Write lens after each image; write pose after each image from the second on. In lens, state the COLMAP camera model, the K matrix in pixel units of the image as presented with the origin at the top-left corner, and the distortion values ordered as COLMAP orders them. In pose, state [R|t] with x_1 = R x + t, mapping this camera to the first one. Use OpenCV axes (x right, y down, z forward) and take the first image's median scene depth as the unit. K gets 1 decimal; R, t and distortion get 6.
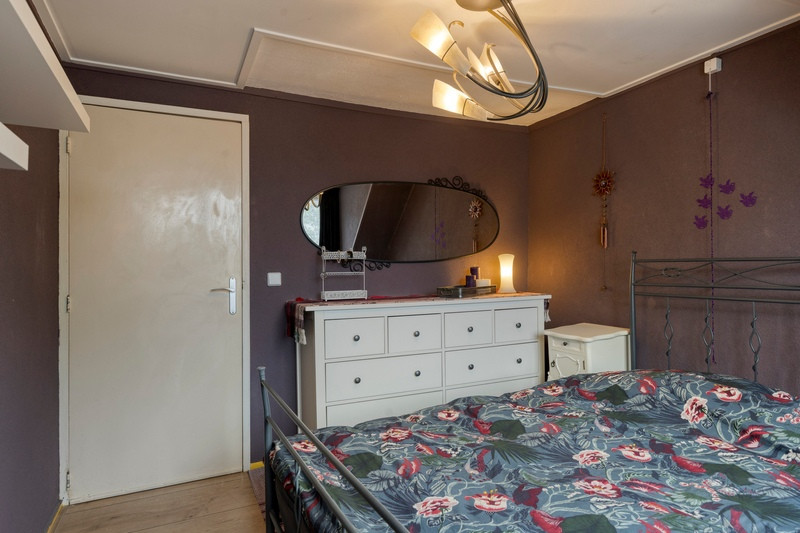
lens RADIAL K [[472.0, 0, 401.5], [0, 472.0, 264.9], [0, 0, 1]] dist [-0.001929, -0.000323]
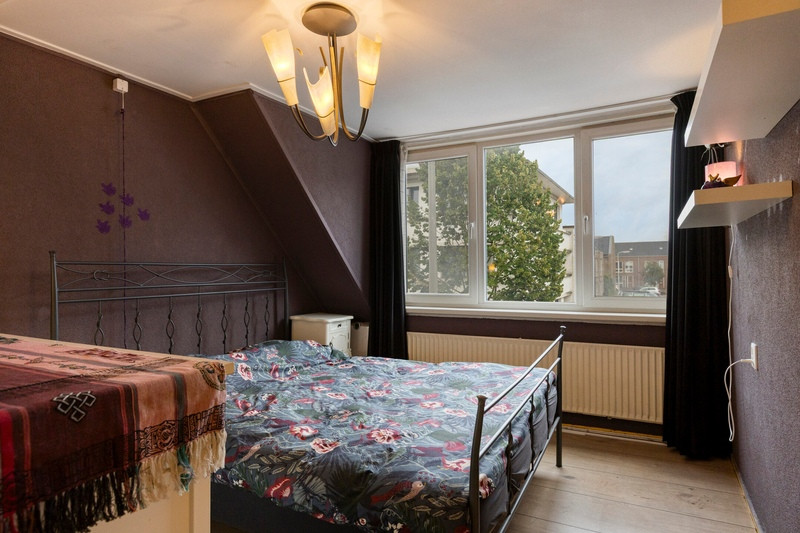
lens RADIAL K [[472.0, 0, 401.0], [0, 472.0, 269.6], [0, 0, 1]] dist [-0.001929, -0.000323]
pose [[-0.595356, 0.020179, 0.803209, -0.603440], [0.016538, 0.999781, -0.012859, 0.027823], [-0.803292, 0.005628, -0.595559, 1.152177]]
